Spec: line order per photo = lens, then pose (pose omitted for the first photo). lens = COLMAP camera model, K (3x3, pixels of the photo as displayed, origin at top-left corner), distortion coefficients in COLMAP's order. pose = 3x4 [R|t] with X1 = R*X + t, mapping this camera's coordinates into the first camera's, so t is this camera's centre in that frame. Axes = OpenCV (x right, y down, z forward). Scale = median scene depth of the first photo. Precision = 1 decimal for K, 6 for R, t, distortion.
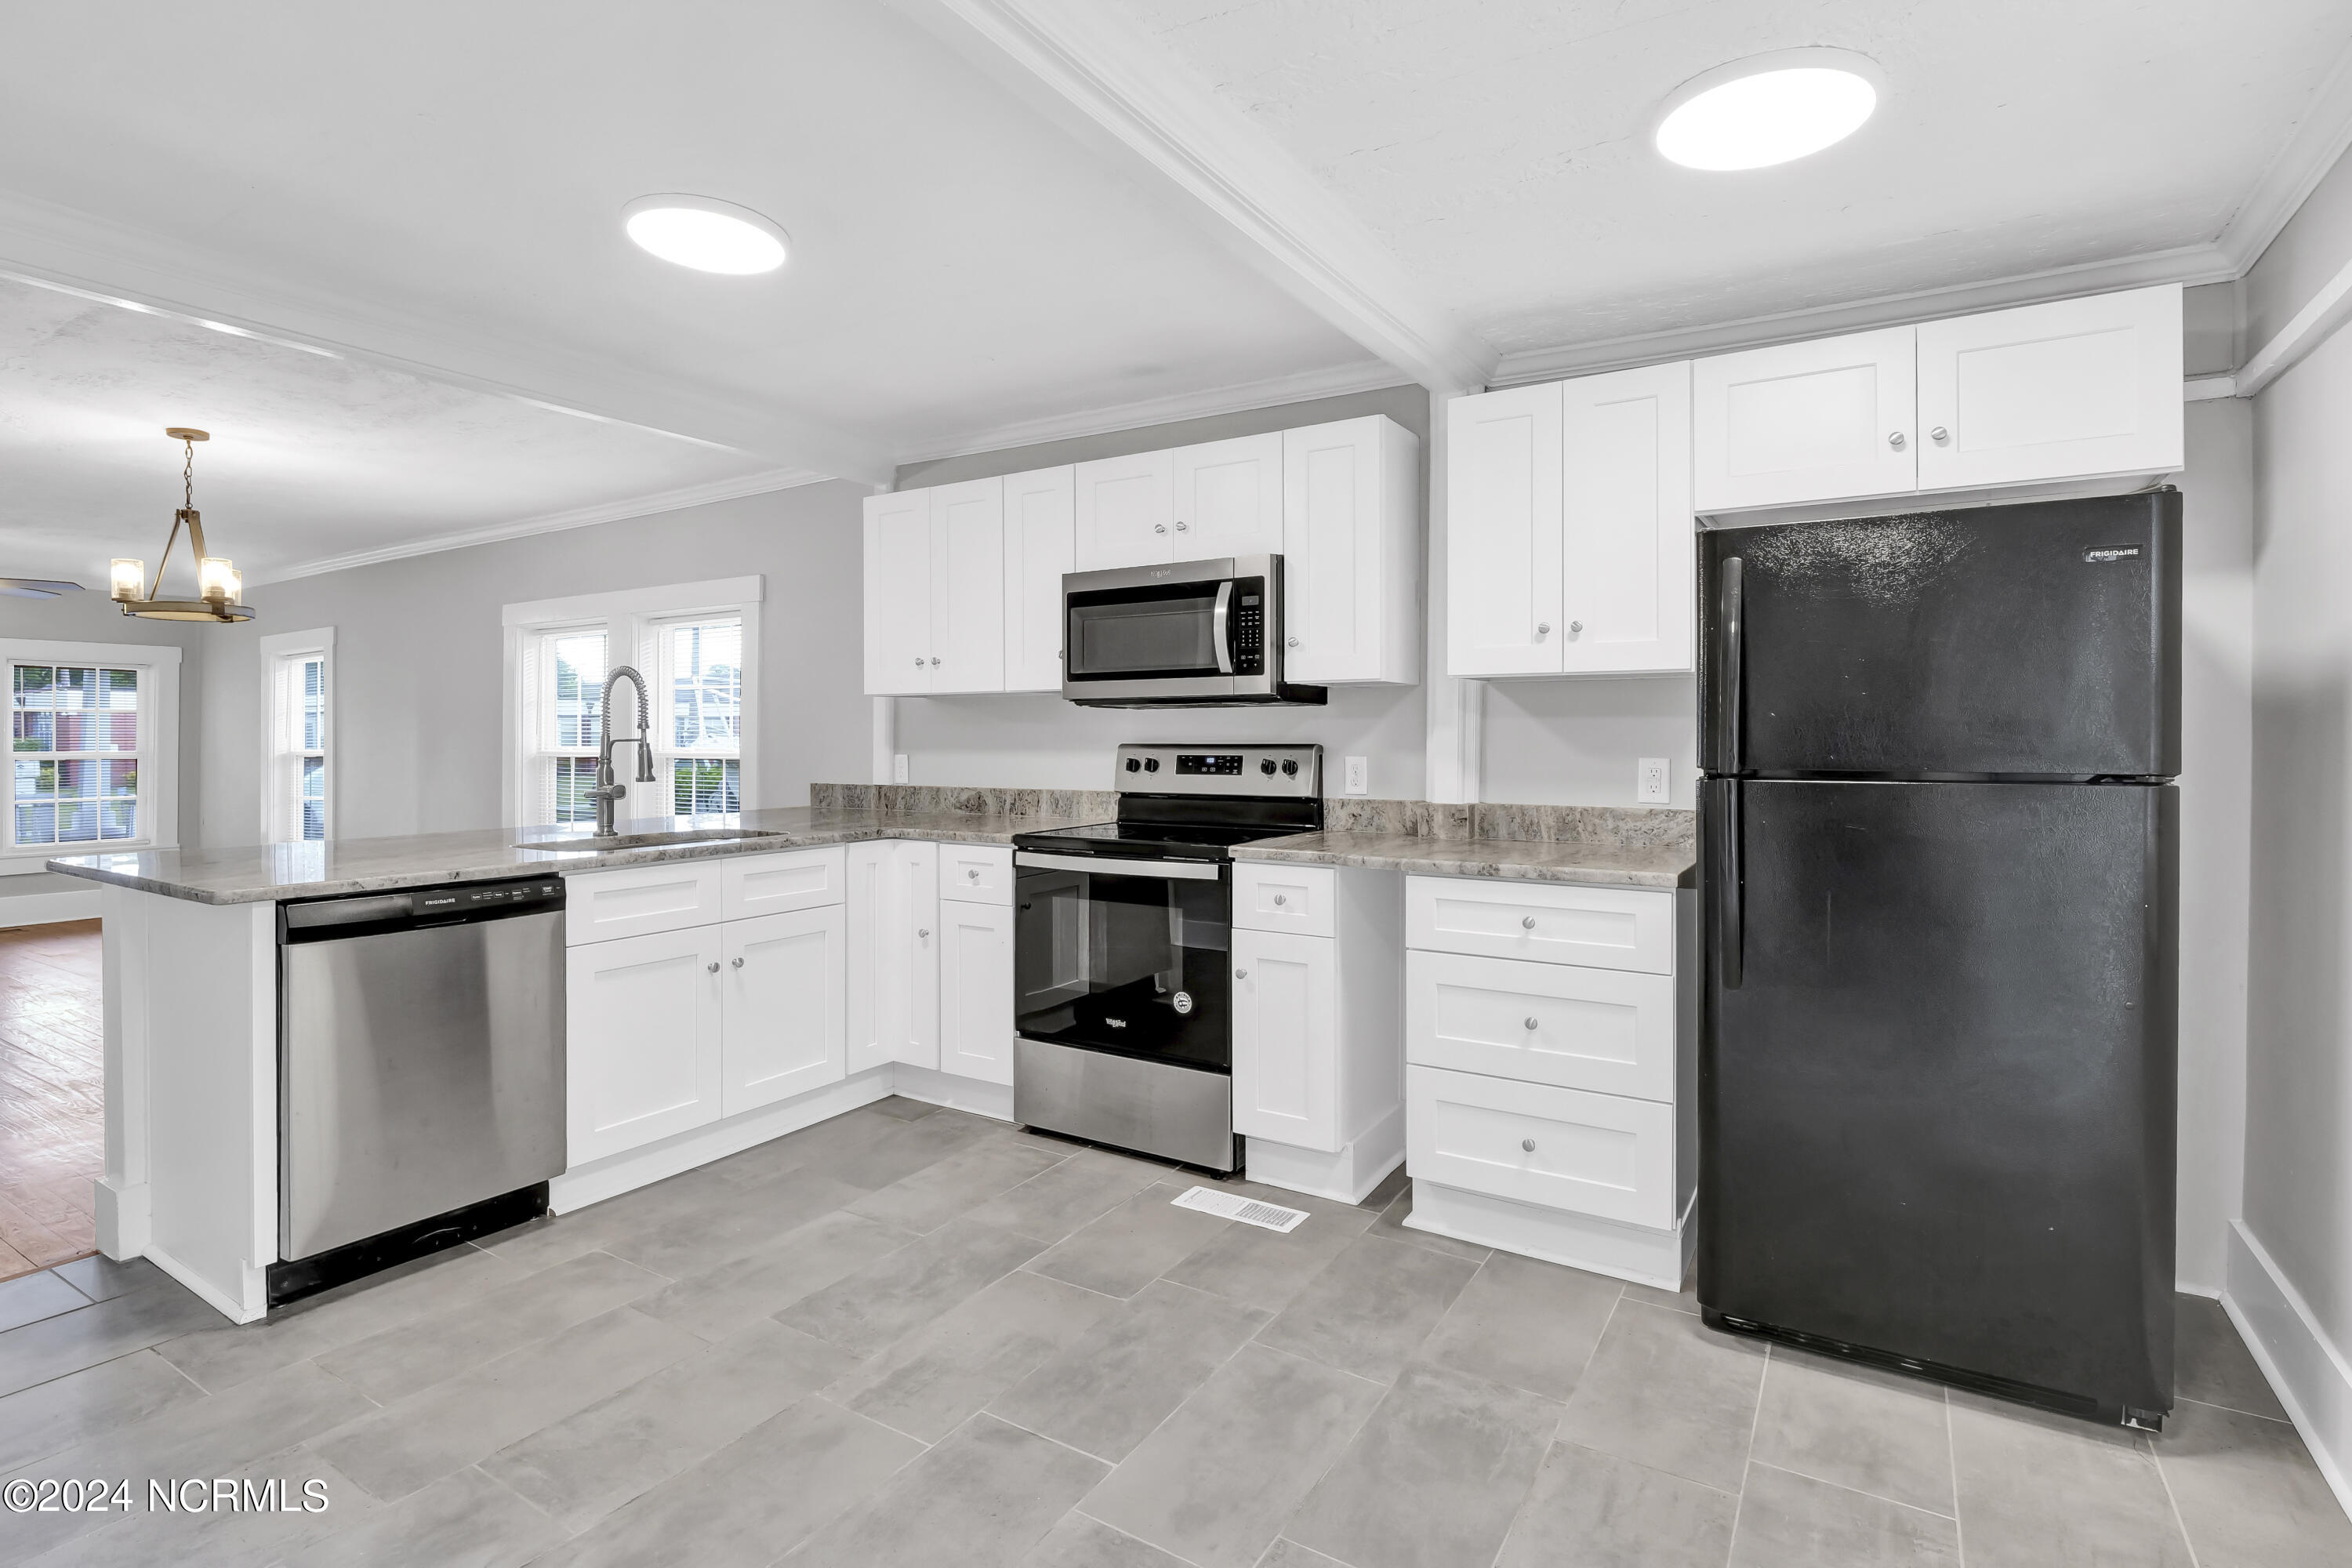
lens RADIAL K [[1142.9, 0, 1178.4], [0, 1142.9, 740.5], [0, 0, 1]] dist [-0.004600, -0.000962]
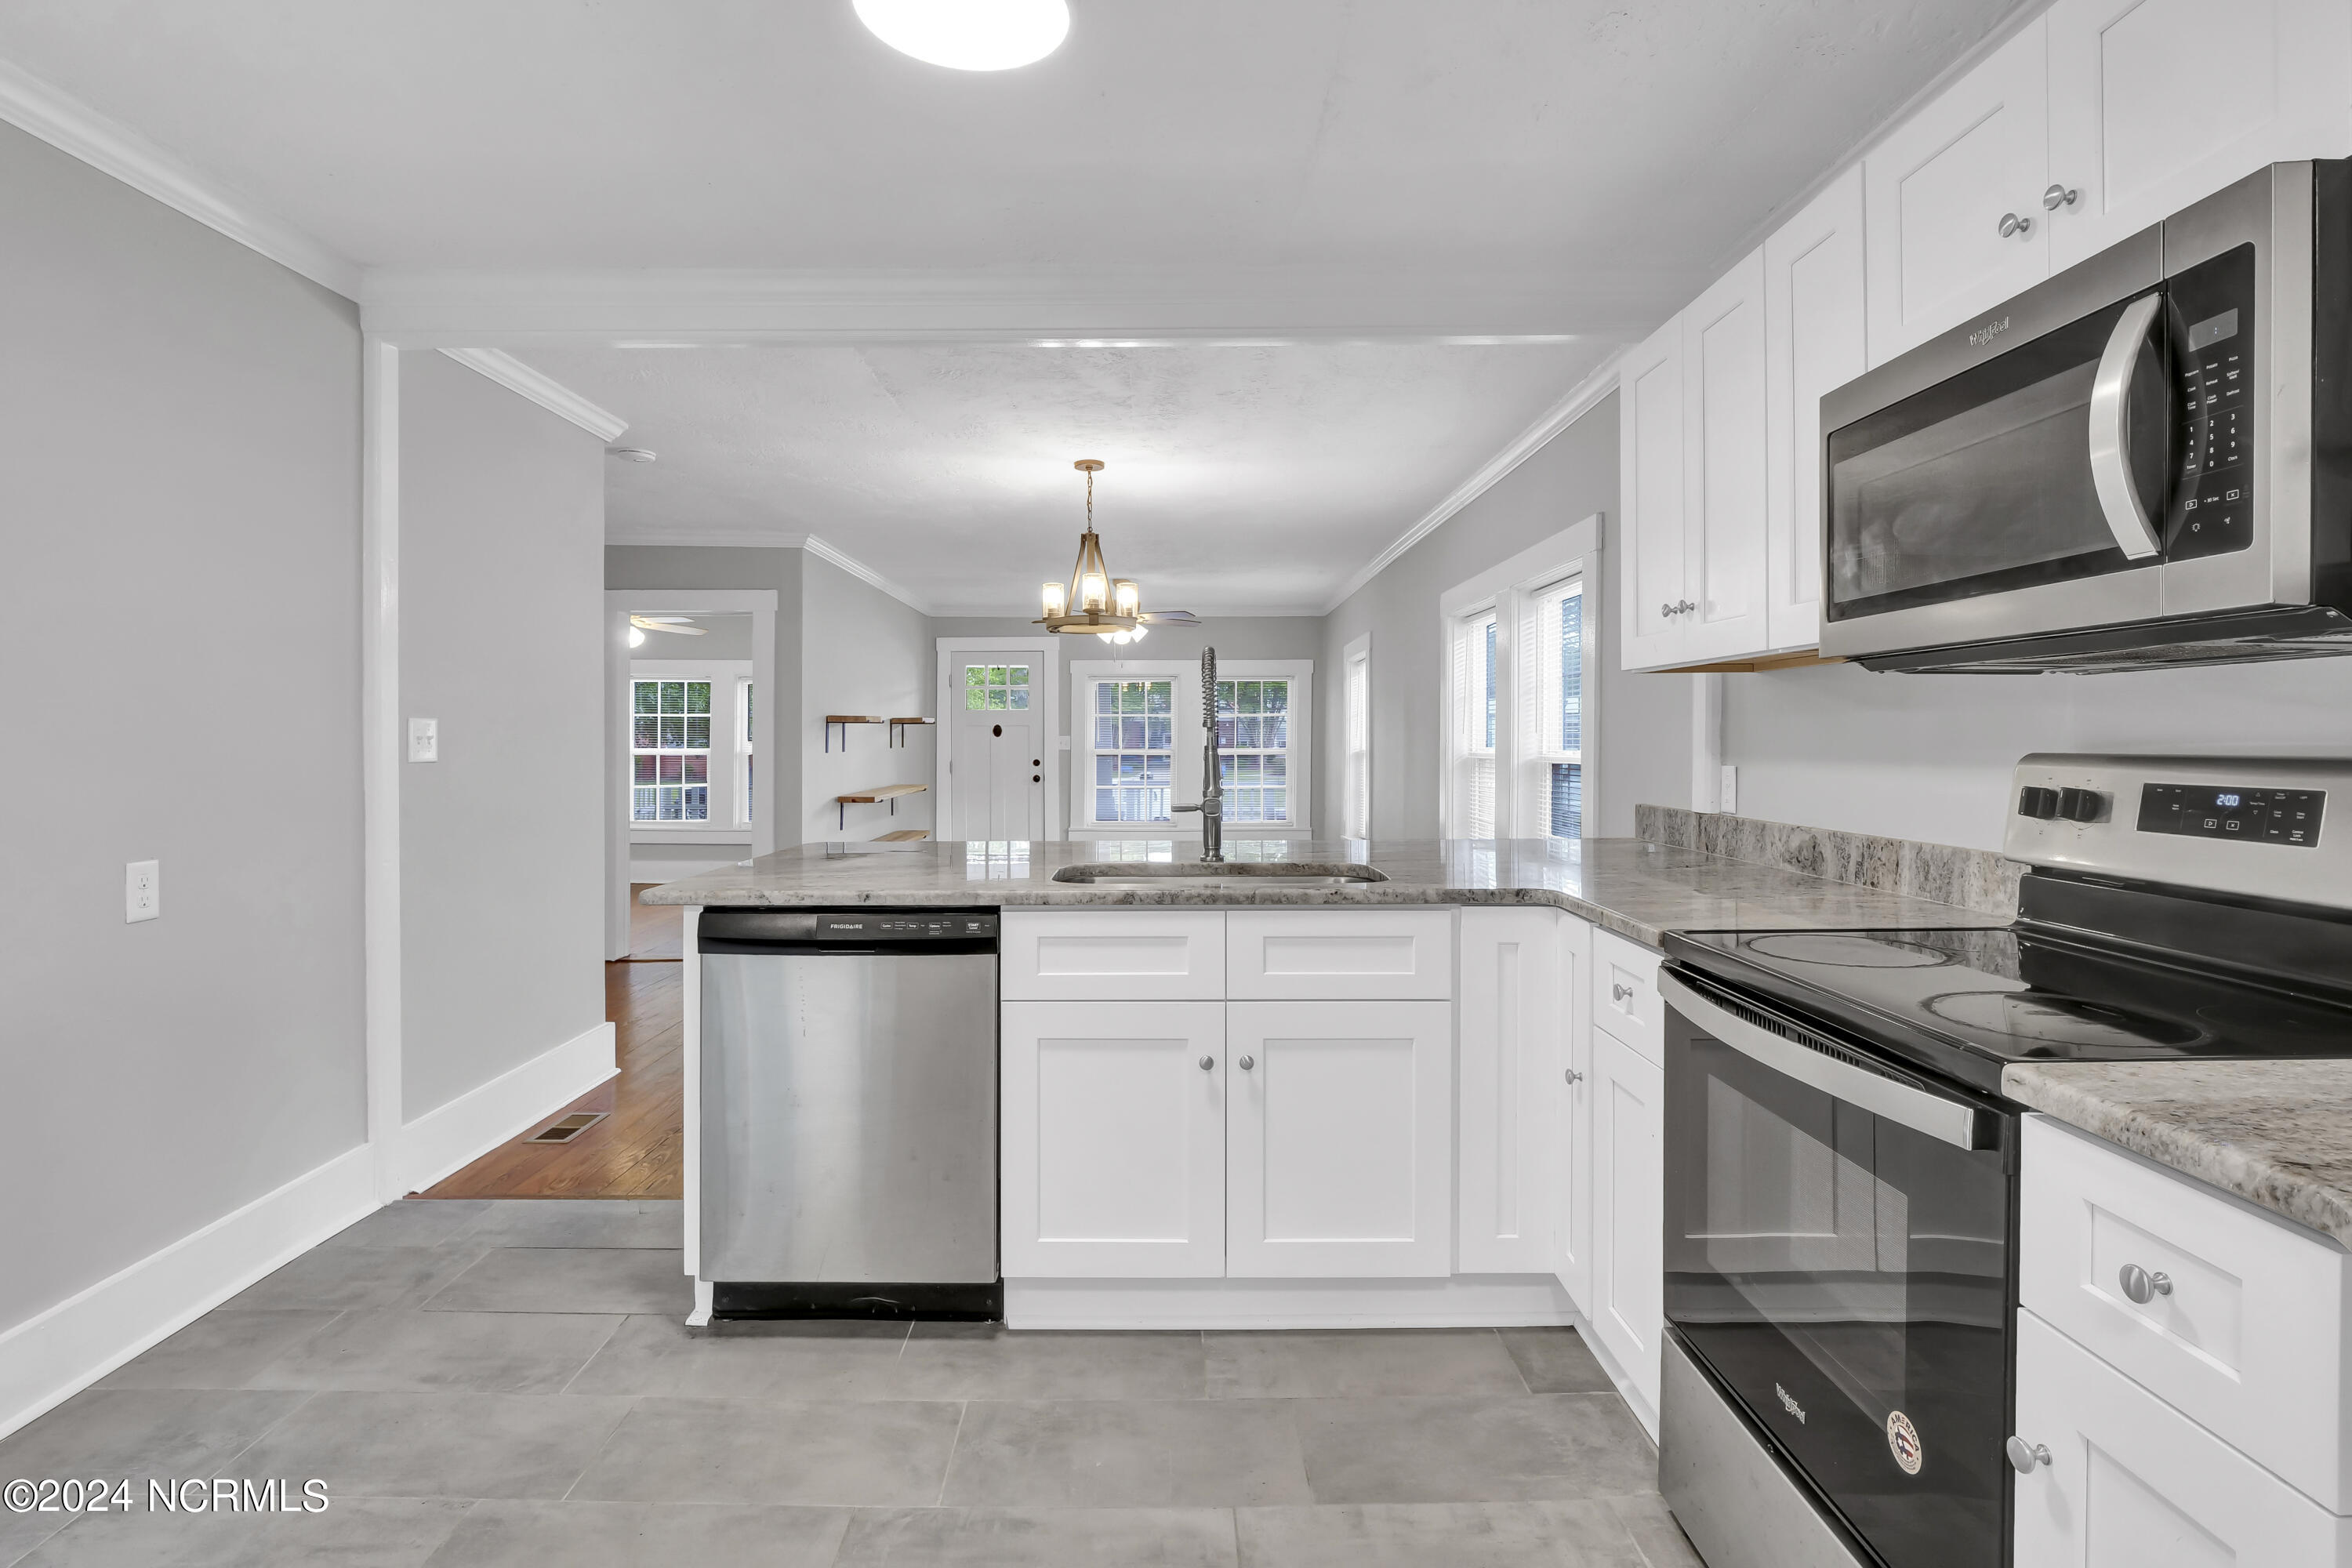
lens RADIAL K [[1185.3, 0, 1168.4], [0, 1185.3, 745.1], [0, 0, 1]] dist [-0.009125, 0.000058]
pose [[0.530109, 0.005986, -0.847908, 0.180679], [-0.001983, 0.999981, 0.005820, -0.002529], [0.847927, -0.001404, 0.530111, 0.522107]]
